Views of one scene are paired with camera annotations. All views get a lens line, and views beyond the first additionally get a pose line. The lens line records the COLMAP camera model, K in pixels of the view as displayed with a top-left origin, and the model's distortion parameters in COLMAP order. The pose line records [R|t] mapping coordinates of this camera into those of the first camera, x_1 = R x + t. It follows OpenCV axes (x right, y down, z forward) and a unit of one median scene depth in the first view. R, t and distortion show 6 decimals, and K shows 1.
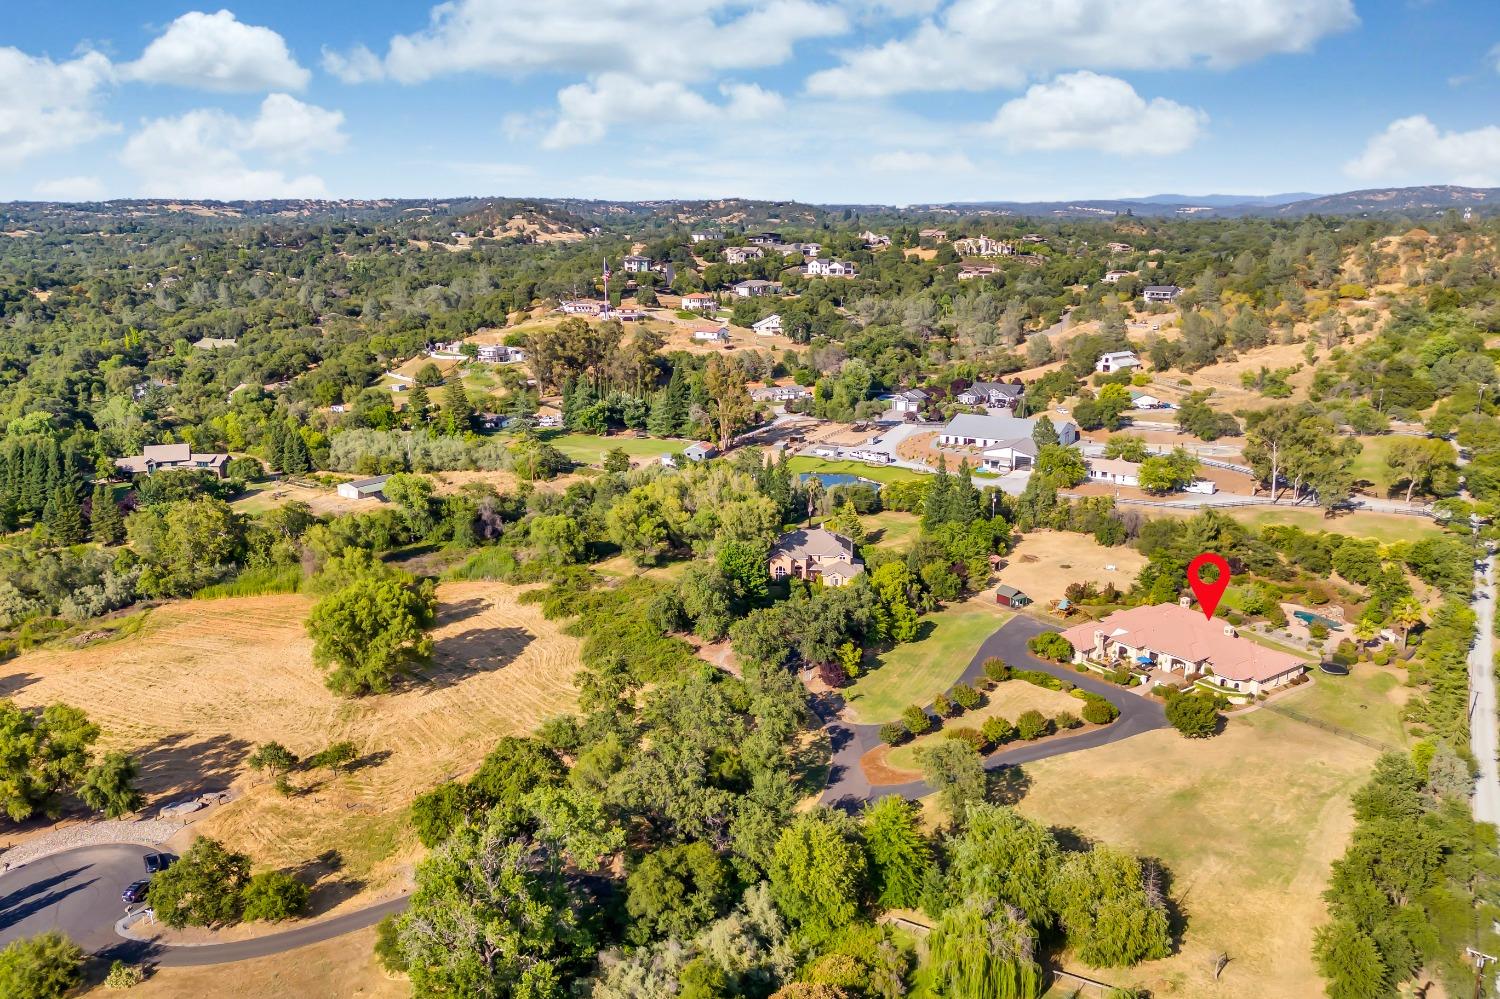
lens RADIAL K [[1098.1, 0, 738.1], [0, 1098.1, 499.5], [0, 0, 1]] dist [0.063215, -0.055238]
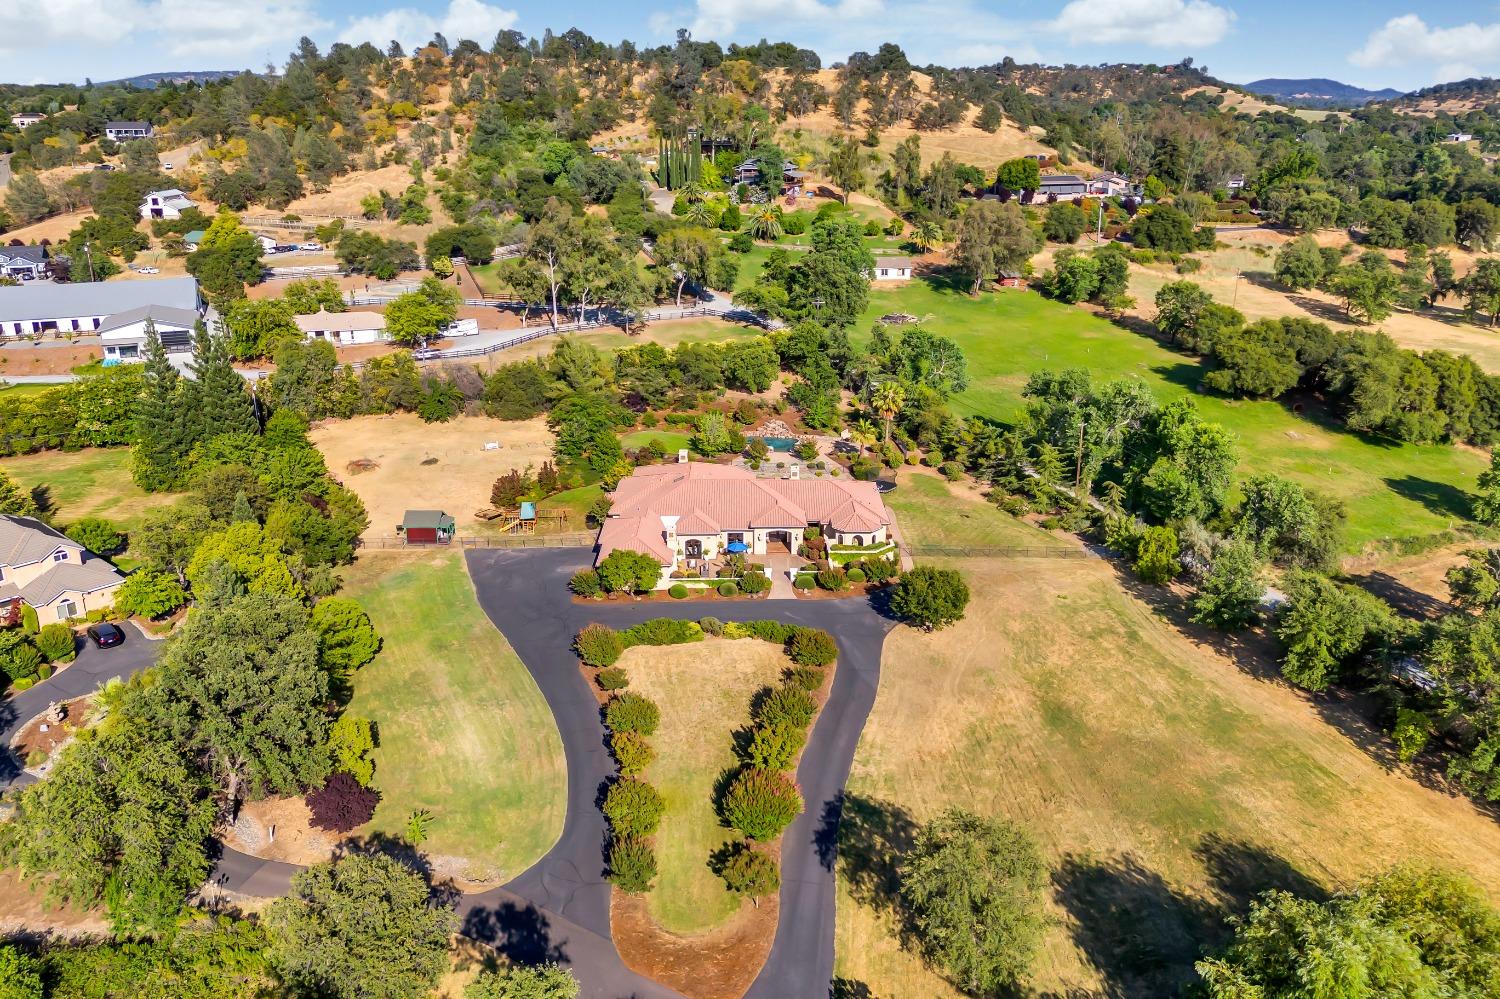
lens RADIAL K [[1098.1, 0, 738.1], [0, 1098.1, 499.5], [0, 0, 1]] dist [0.063215, -0.055238]
pose [[0.575648, -0.262468, 0.774429, -0.121322], [0.193550, 0.963907, 0.182815, 0.000266], [-0.794461, 0.044654, 0.605672, 0.600819]]
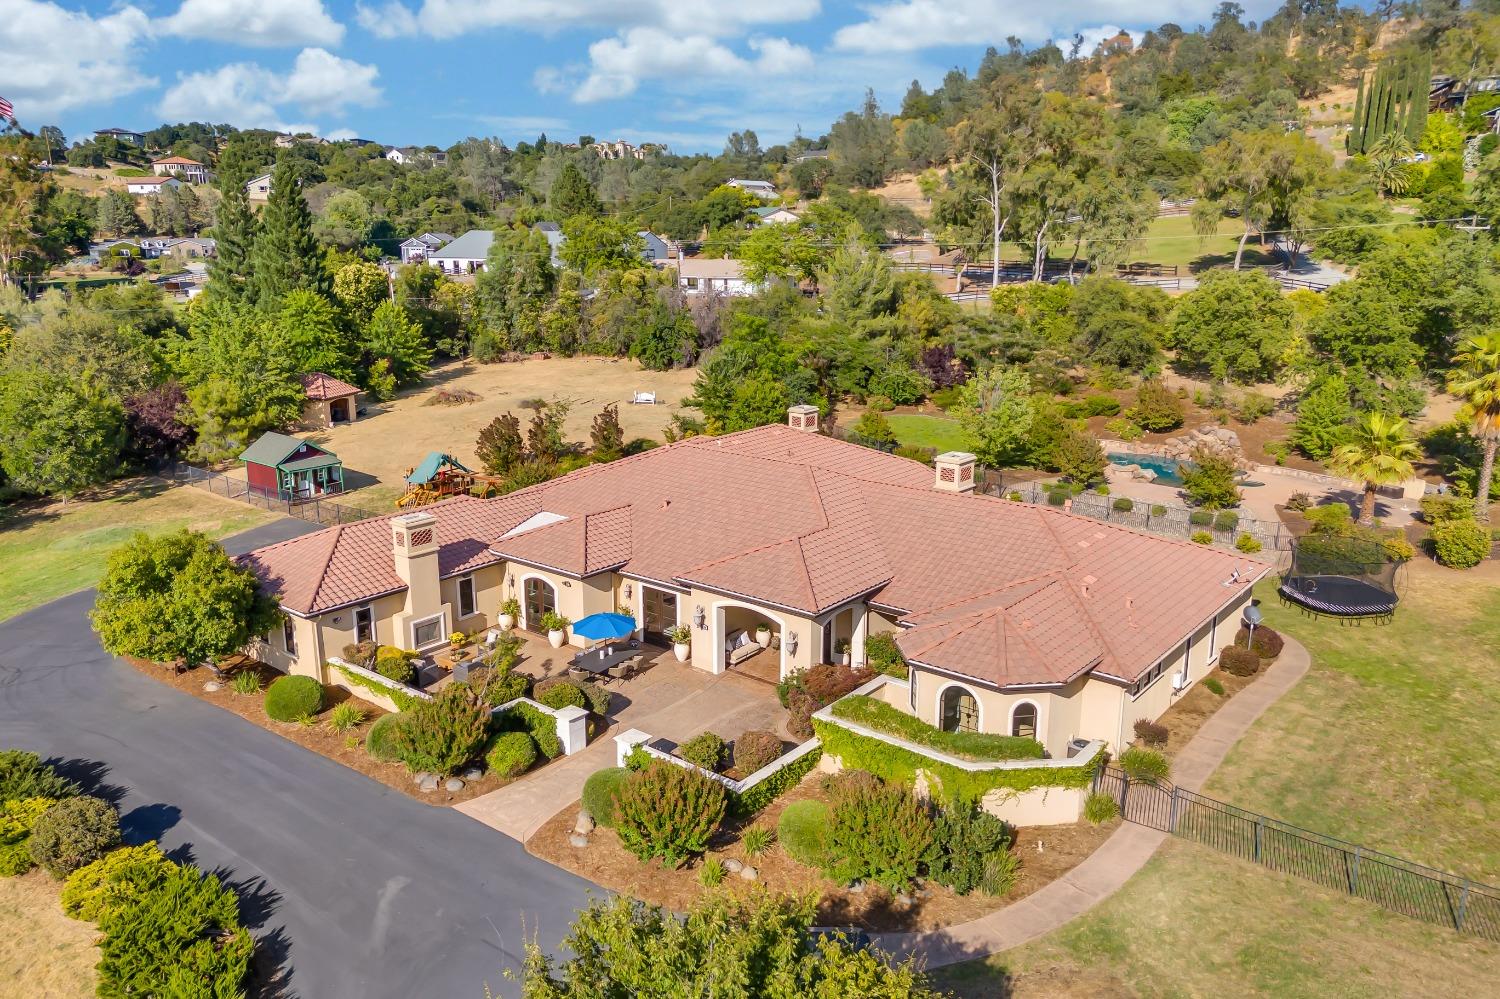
lens RADIAL K [[1098.1, 0, 738.1], [0, 1098.1, 499.5], [0, 0, 1]] dist [0.063215, -0.055238]
pose [[0.964516, -0.059901, 0.257140, 0.333002], [0.059576, 0.998183, 0.009062, 0.117977], [-0.257216, 0.006579, 0.966332, 0.775978]]
